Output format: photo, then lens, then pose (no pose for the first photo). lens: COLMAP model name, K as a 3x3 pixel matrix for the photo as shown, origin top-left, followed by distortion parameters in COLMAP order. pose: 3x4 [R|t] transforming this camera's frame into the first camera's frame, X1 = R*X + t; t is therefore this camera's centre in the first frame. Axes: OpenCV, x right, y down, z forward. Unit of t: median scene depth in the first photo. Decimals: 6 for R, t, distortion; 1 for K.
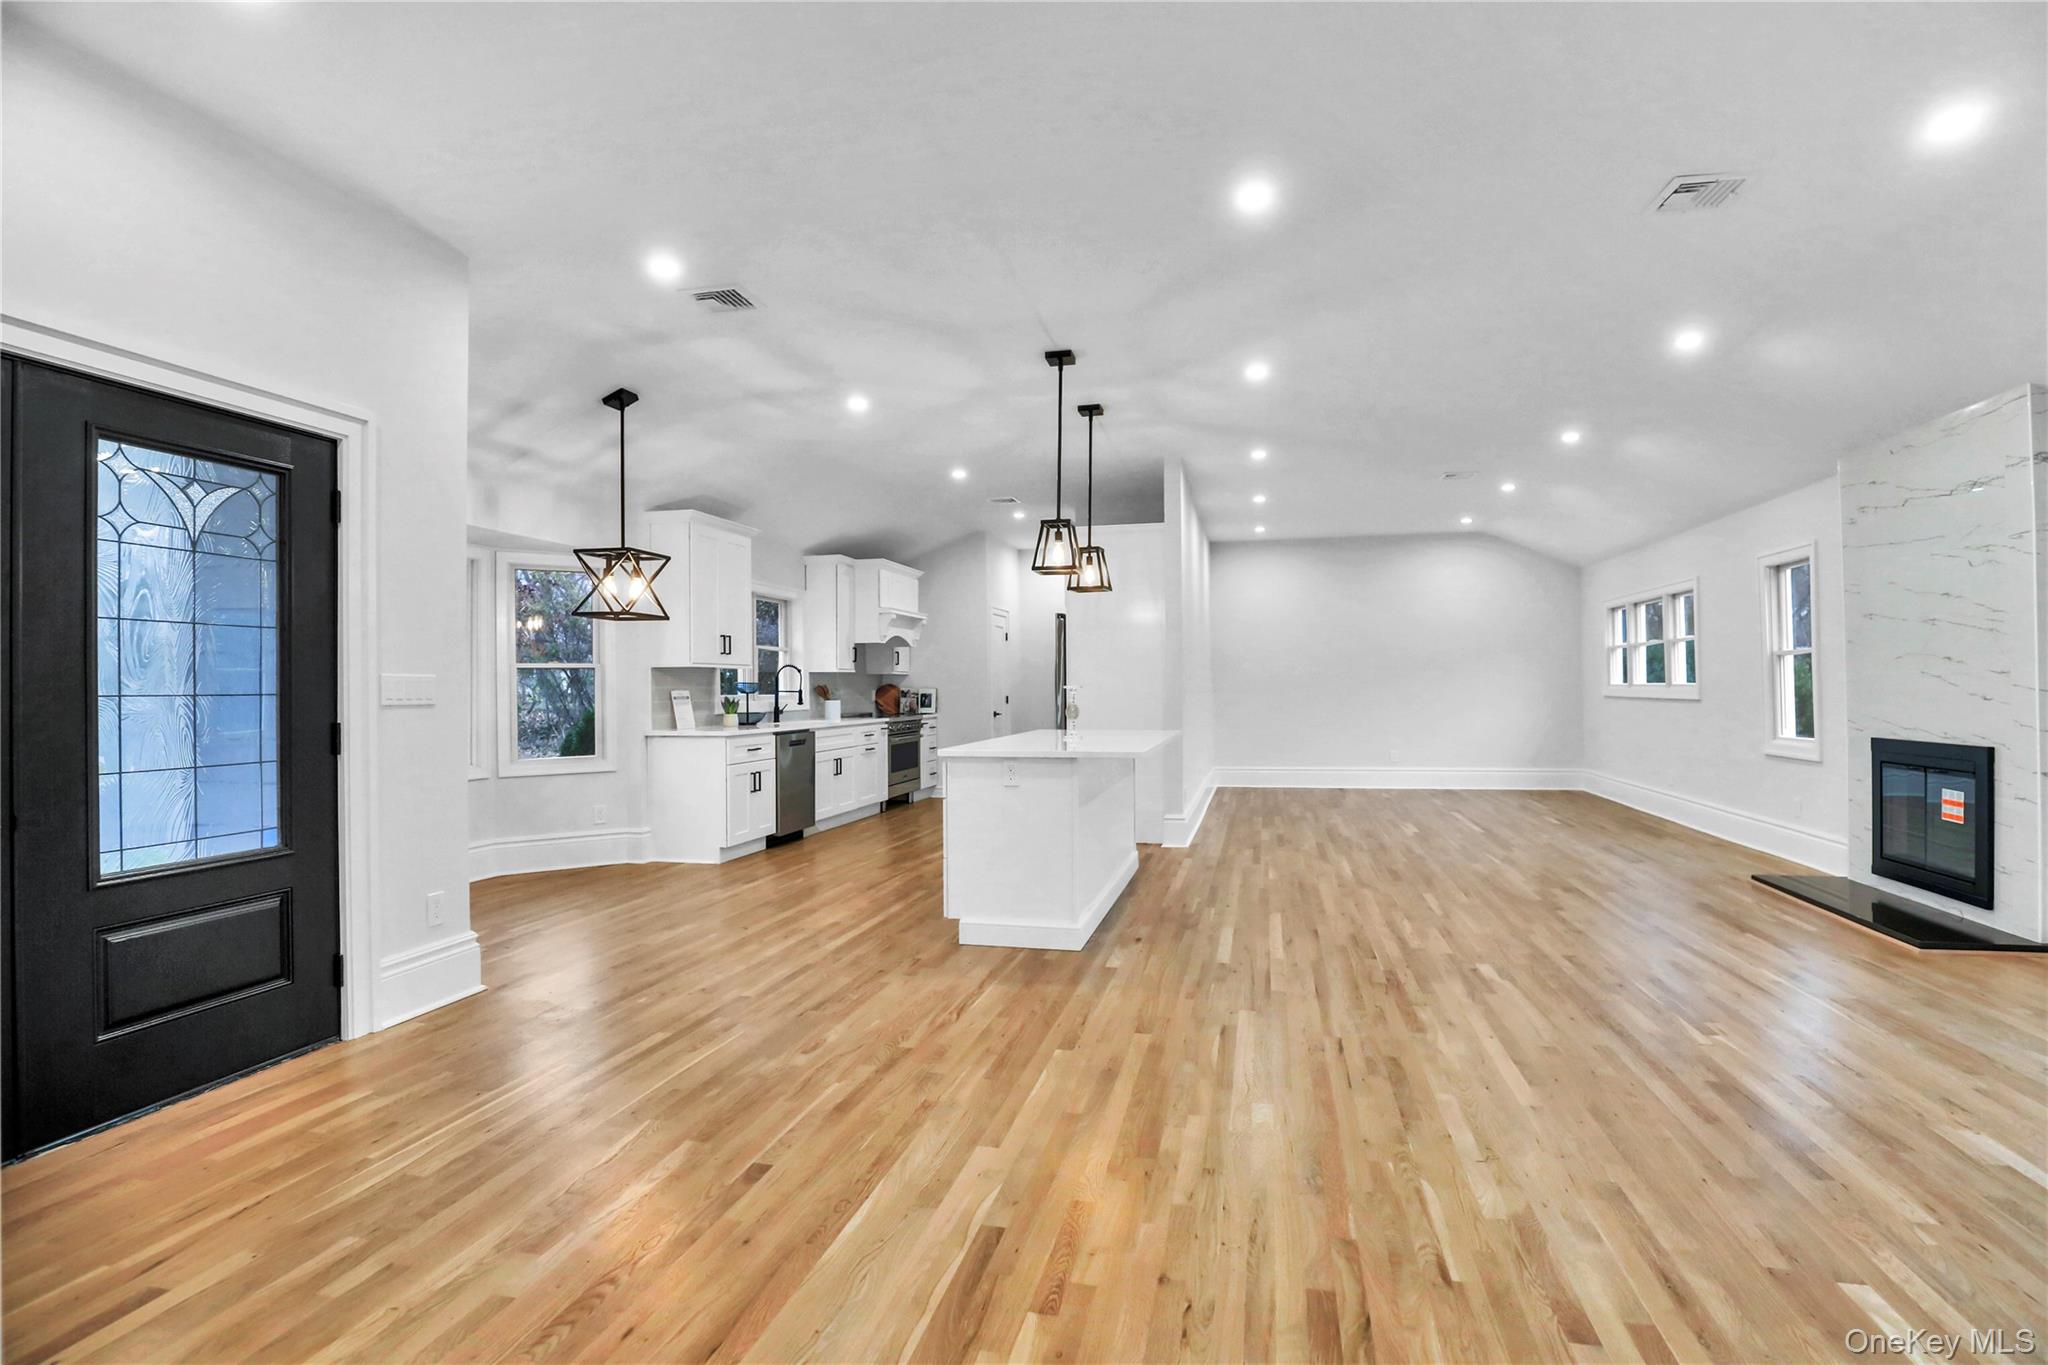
lens RADIAL K [[947.1, 0, 1024.0], [0, 947.1, 682.5], [0, 0, 1]] dist [-0.023120, -0.000011]
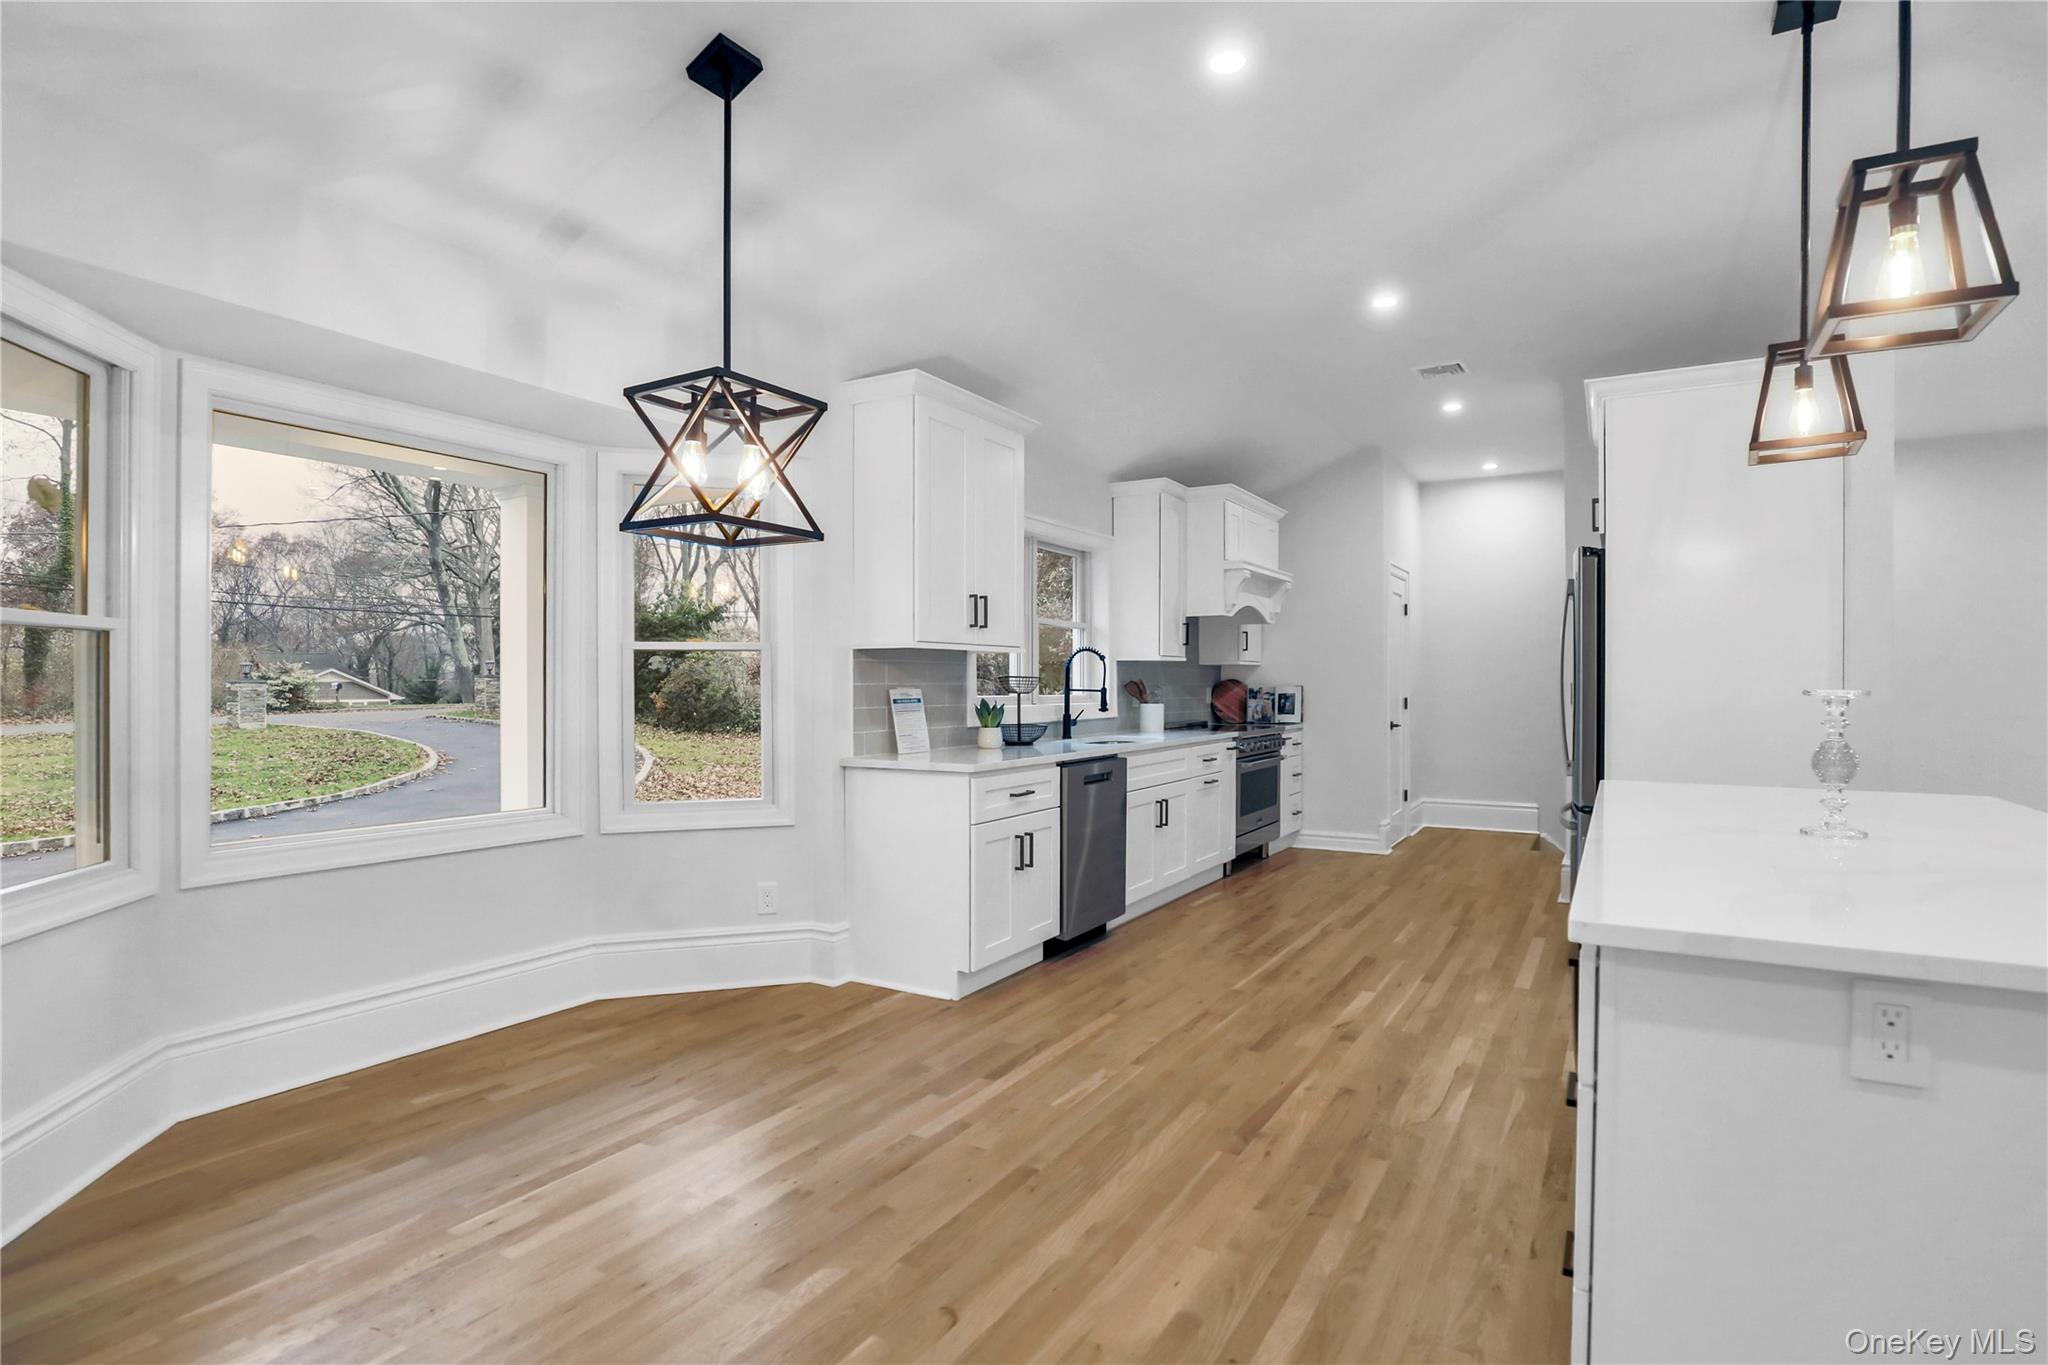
lens RADIAL K [[947.1, 0, 1024.0], [0, 947.1, 682.5], [0, 0, 1]] dist [-0.023120, -0.000011]
pose [[0.949237, 0.007927, -0.314463, -0.097694], [-0.005885, 0.999955, 0.007443, -0.000238], [0.314508, -0.005214, 0.949241, 0.425185]]
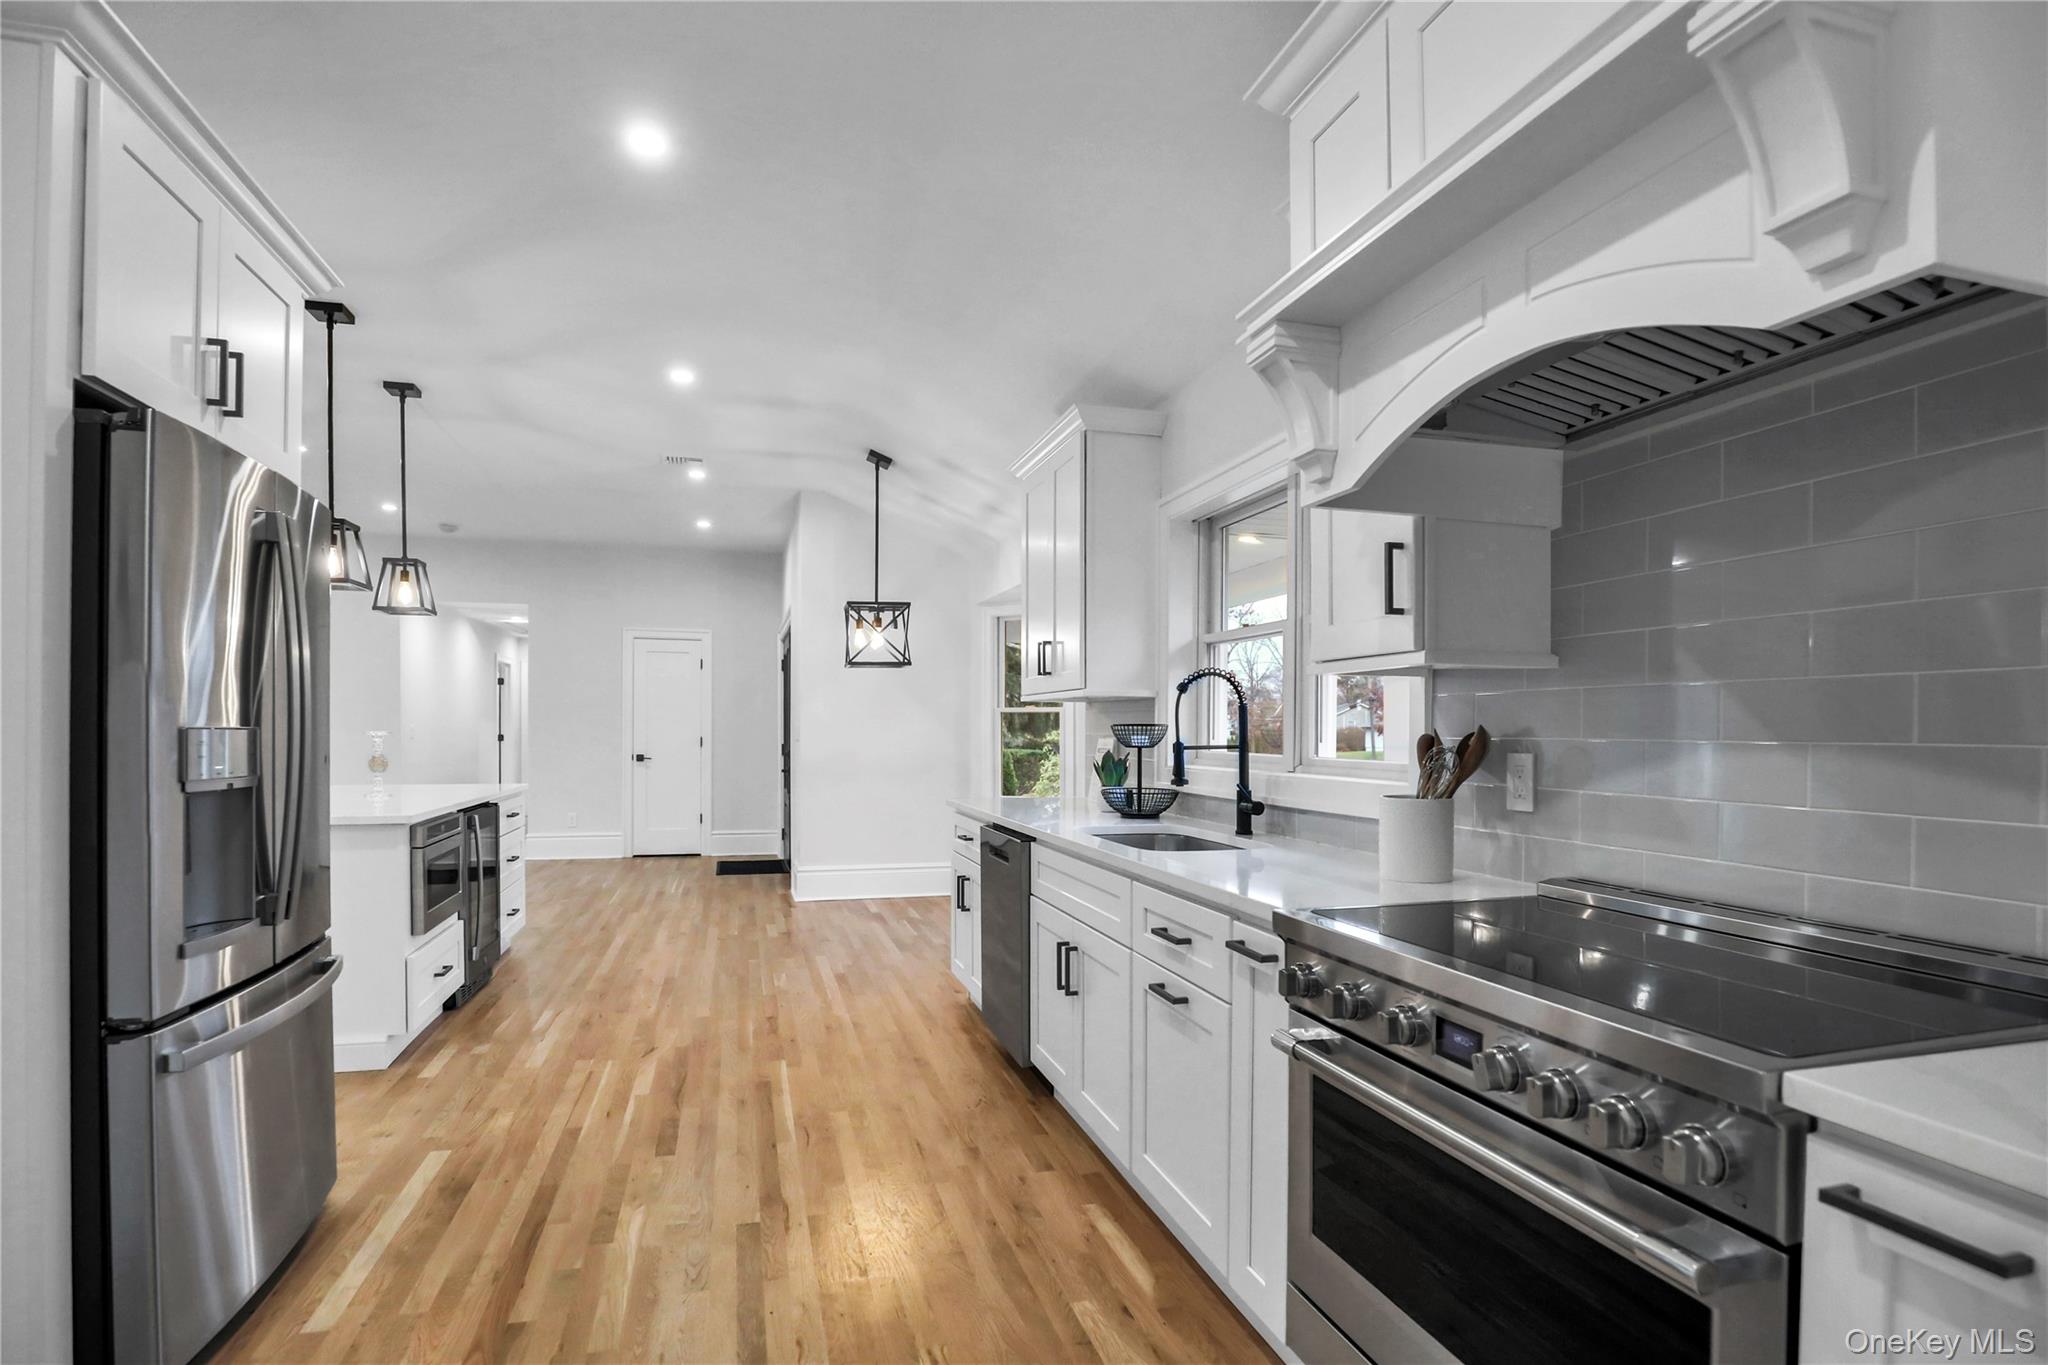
lens RADIAL K [[947.1, 0, 1024.0], [0, 947.1, 682.5], [0, 0, 1]] dist [-0.023120, -0.000011]
pose [[-0.850980, -0.023143, -0.524688, -0.003475], [0.003059, 0.998793, -0.049015, 0.002476], [0.525189, -0.043316, -0.849882, 1.381501]]
